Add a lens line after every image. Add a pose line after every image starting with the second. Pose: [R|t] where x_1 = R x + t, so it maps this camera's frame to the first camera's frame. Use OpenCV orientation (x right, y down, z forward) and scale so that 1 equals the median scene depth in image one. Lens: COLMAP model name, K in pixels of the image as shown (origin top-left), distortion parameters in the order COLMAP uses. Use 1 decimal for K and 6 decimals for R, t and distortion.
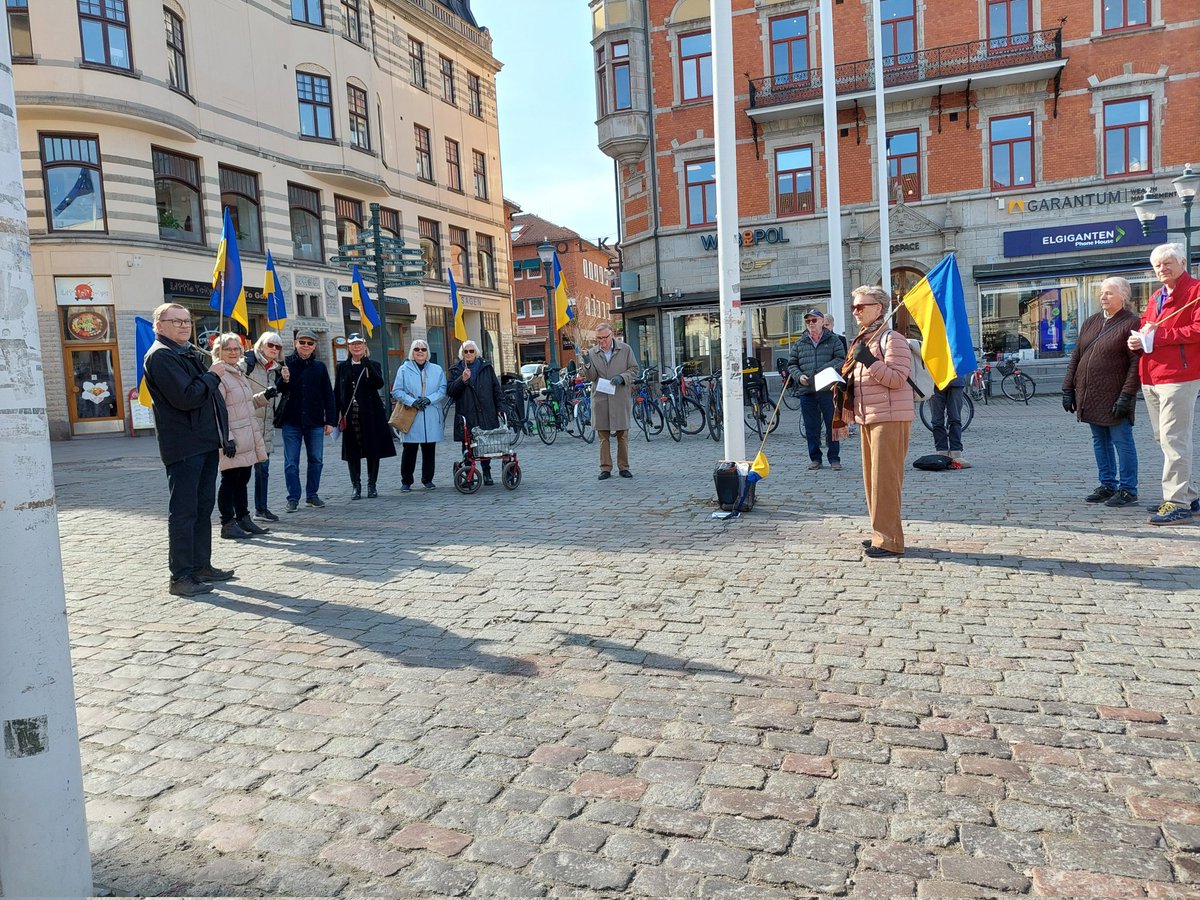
lens RADIAL K [[866.1, 0, 613.7], [0, 866.1, 441.7], [0, 0, 1]] dist [0.068843, -0.066901]
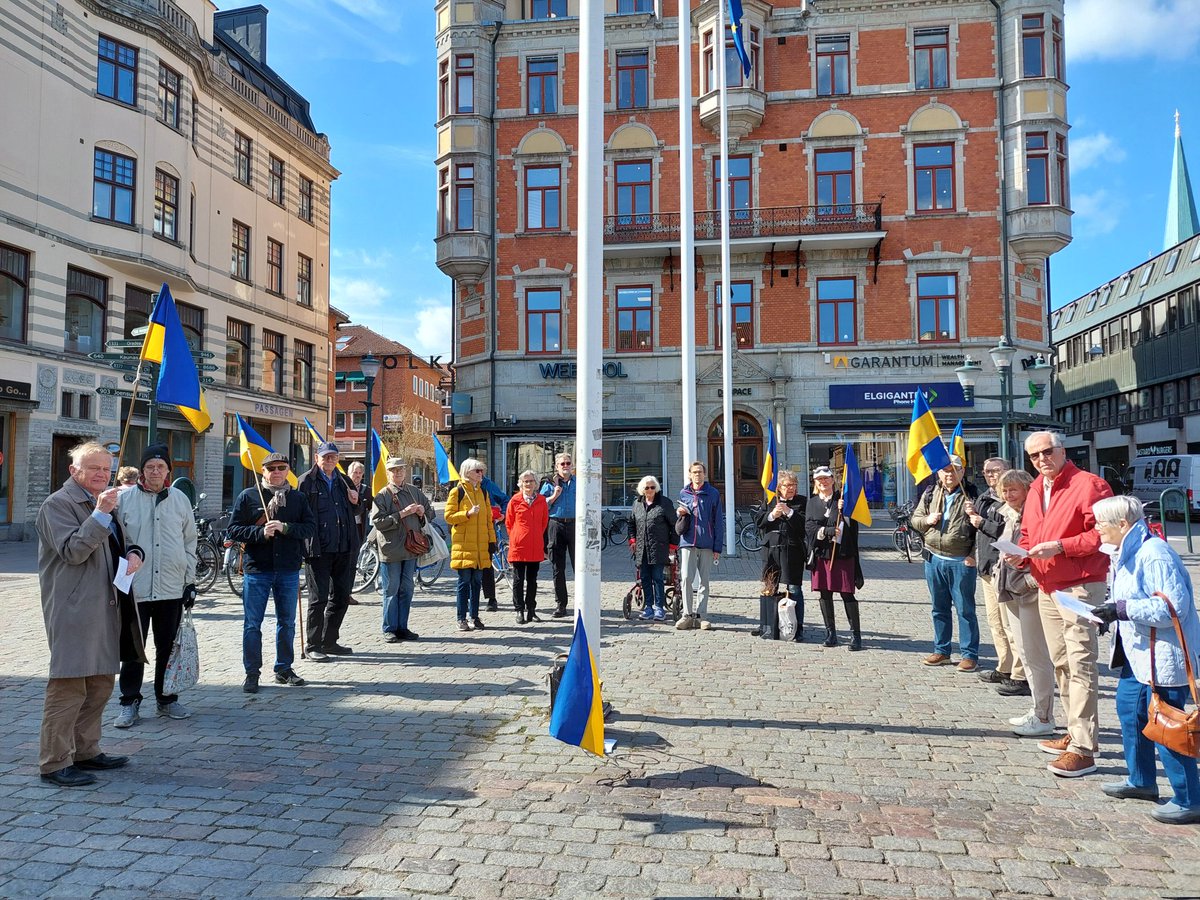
lens RADIAL K [[866.1, 0, 613.7], [0, 866.1, 441.7], [0, 0, 1]] dist [0.068843, -0.066901]
pose [[0.978866, 0.063550, 0.194379, -0.000453], [-0.035719, 0.989010, -0.143470, -0.015579], [-0.201360, 0.133495, 0.970378, 0.061818]]
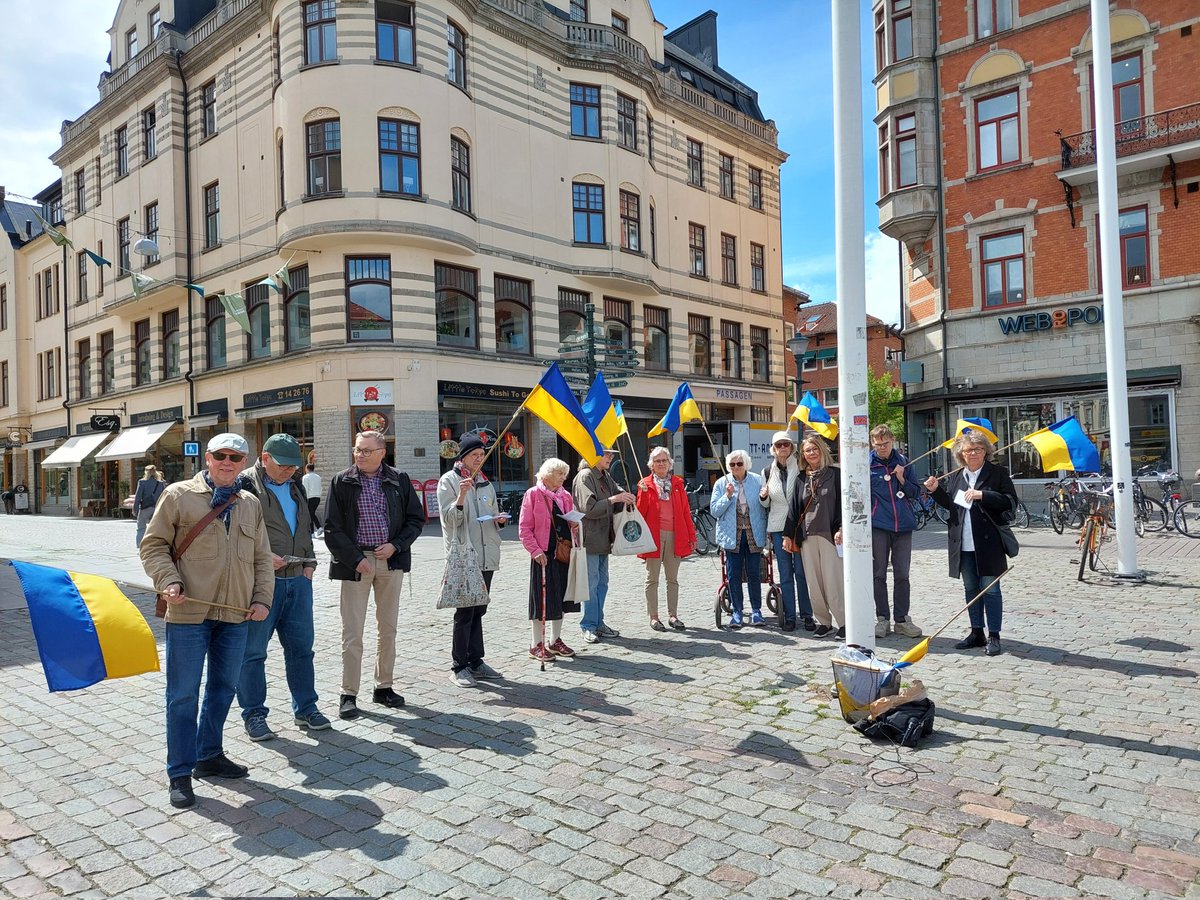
lens RADIAL K [[865.3, 0, 606.3], [0, 865.3, 464.6], [0, 0, 1]] dist [0.064087, -0.062807]
pose [[0.934027, 0.019963, -0.356643, 0.052509], [-0.046952, 0.996636, -0.067179, -0.016593], [0.354102, 0.079492, 0.931822, 0.067647]]
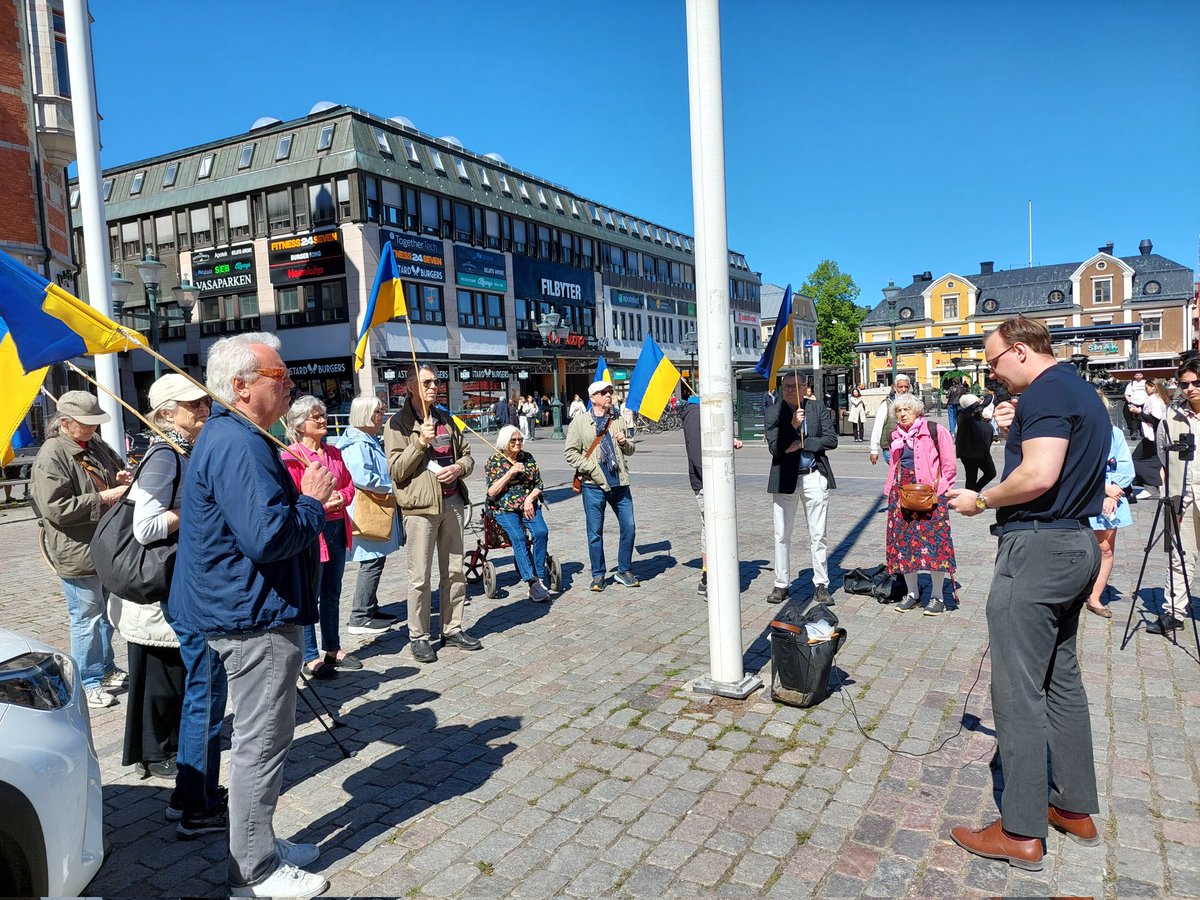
lens RADIAL K [[864.5, 0, 605.3], [0, 864.5, 458.1], [0, 0, 1]] dist [0.060757, -0.060486]
pose [[0.163635, -0.022217, 0.986271, -0.134588], [0.111420, 0.993766, 0.003900, -0.027355], [-0.980209, 0.109252, 0.165090, 0.260089]]
